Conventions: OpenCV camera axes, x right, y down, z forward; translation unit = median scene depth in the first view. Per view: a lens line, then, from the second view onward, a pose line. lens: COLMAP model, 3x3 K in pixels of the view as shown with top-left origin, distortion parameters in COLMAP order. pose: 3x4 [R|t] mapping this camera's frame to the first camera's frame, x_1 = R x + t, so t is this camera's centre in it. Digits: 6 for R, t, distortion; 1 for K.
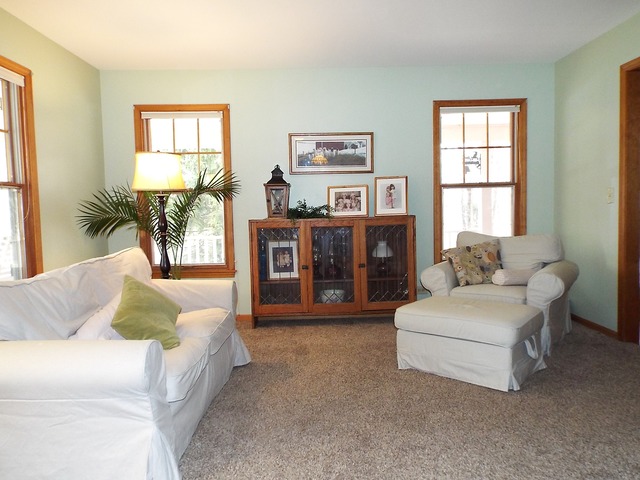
lens RADIAL K [[480.5, 0, 321.2], [0, 480.5, 244.2], [0, 0, 1]] dist [0.011030, 0.002005]
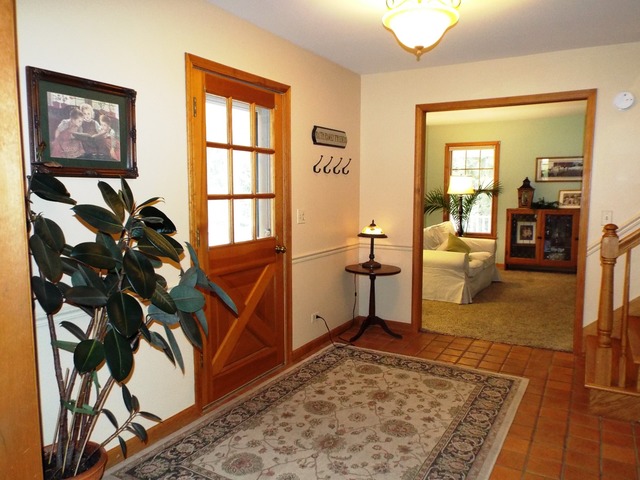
lens RADIAL K [[480.5, 0, 319.0], [0, 480.5, 246.6], [0, 0, 1]] dist [0.011030, 0.002005]
pose [[0.859732, 0.074725, -0.505249, 0.156612], [-0.043671, 0.996372, 0.073052, -0.011732], [0.508874, -0.040740, 0.859876, -0.858089]]
